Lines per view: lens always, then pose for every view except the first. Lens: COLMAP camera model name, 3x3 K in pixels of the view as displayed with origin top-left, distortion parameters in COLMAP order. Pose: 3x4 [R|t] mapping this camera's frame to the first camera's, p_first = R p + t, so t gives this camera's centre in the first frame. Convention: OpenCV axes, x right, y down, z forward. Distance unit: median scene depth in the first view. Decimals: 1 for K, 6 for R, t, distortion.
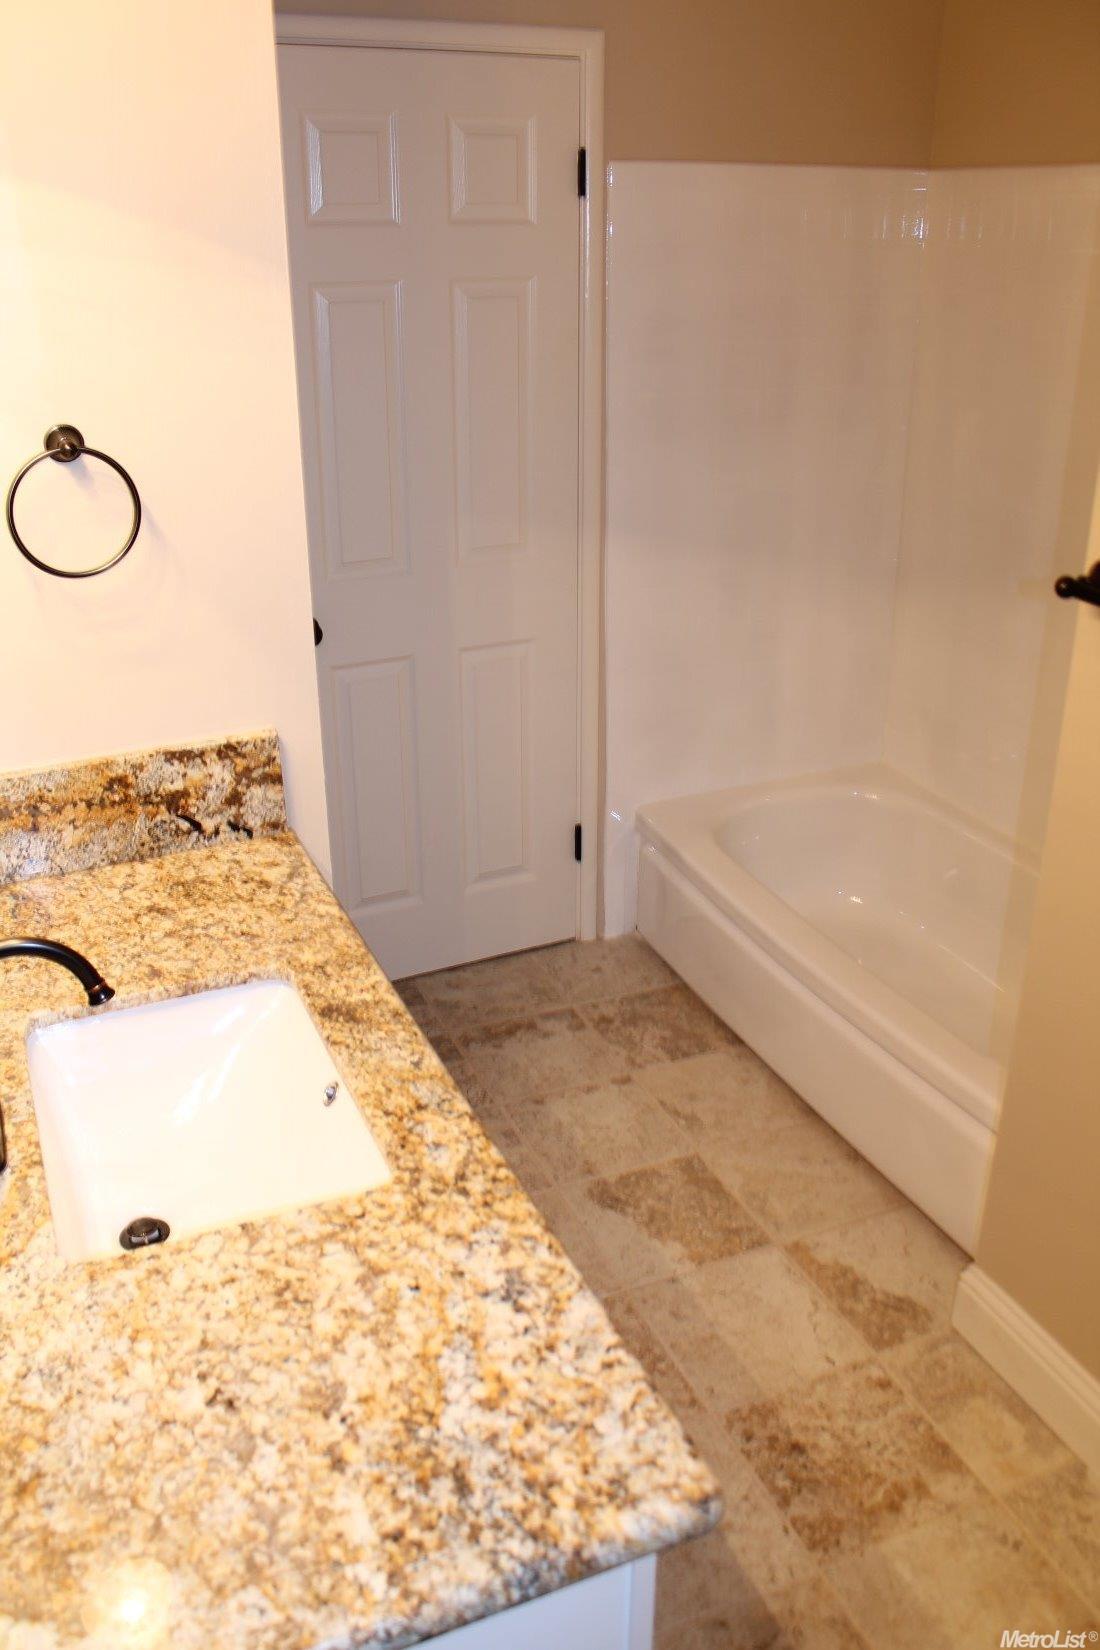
lens RADIAL K [[1377.5, 0, 551.9], [0, 1377.5, 827.7], [0, 0, 1]] dist [-0.007971, -0.007137]
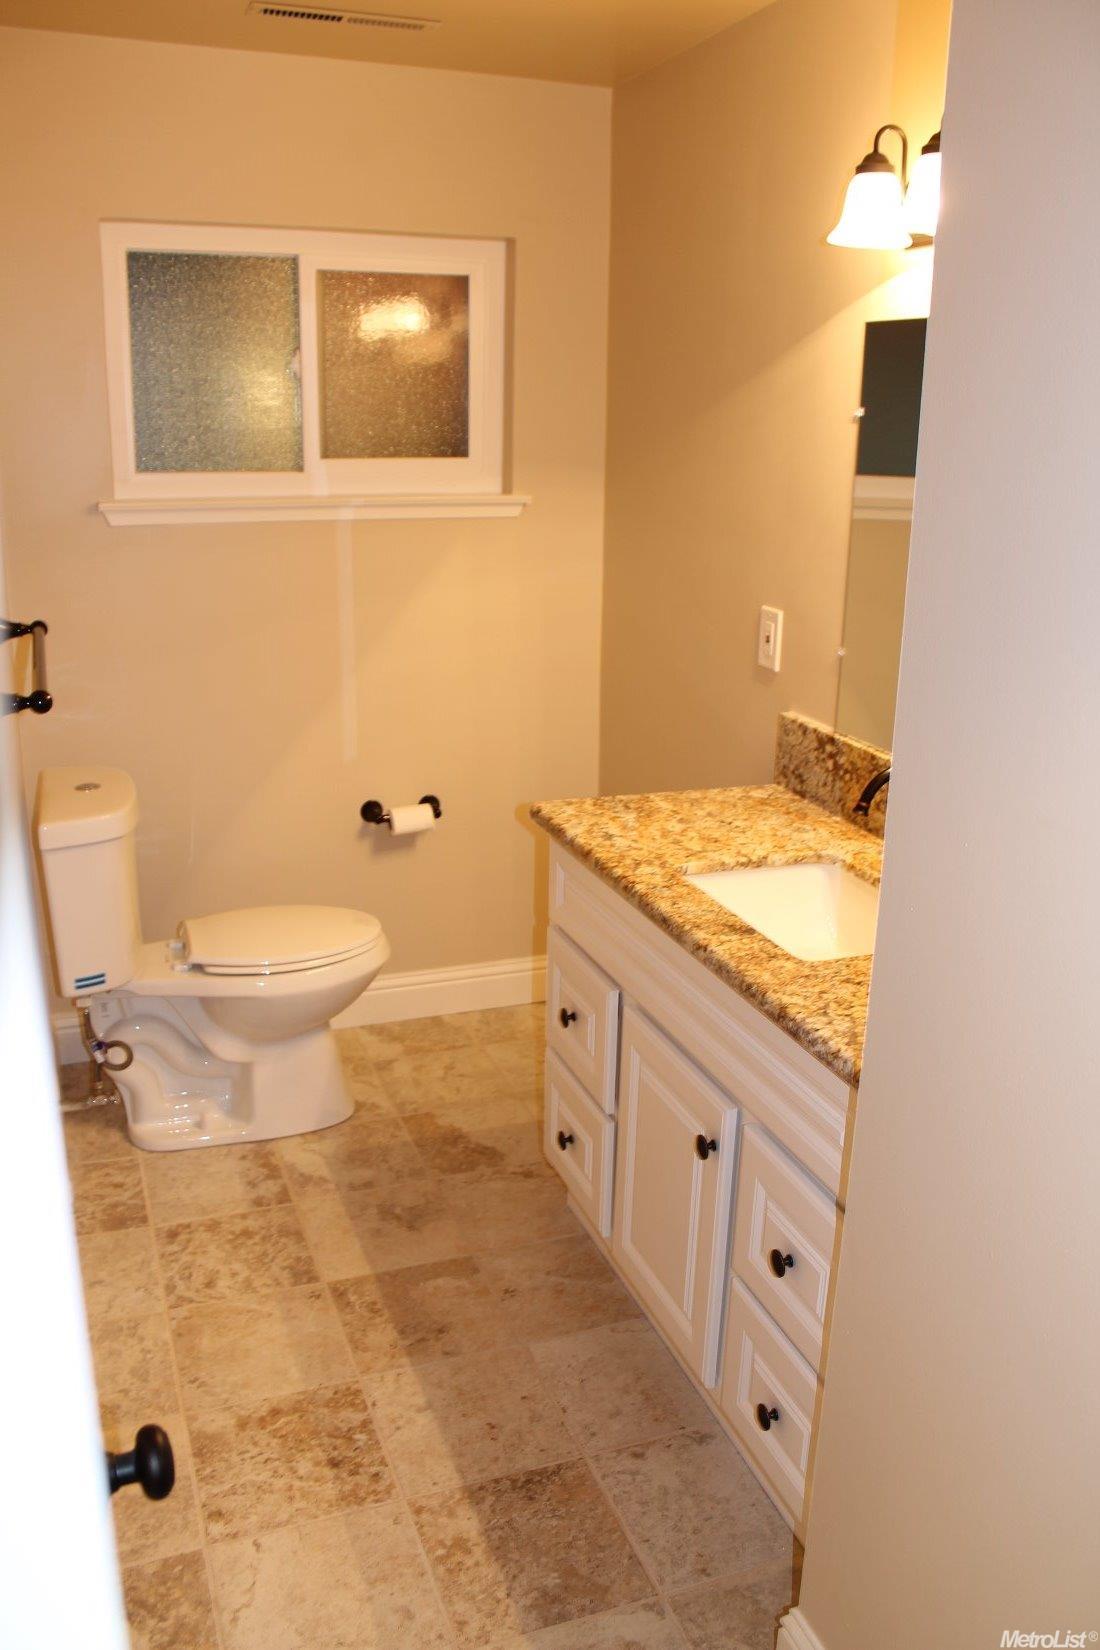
lens RADIAL K [[1377.5, 0, 549.1], [0, 1377.5, 823.5], [0, 0, 1]] dist [-0.007971, -0.007137]
pose [[-0.998126, -0.032171, 0.052056, -0.042729], [0.010731, 0.745459, 0.666465, -1.007702], [-0.060246, 0.665775, -0.743716, 2.344277]]
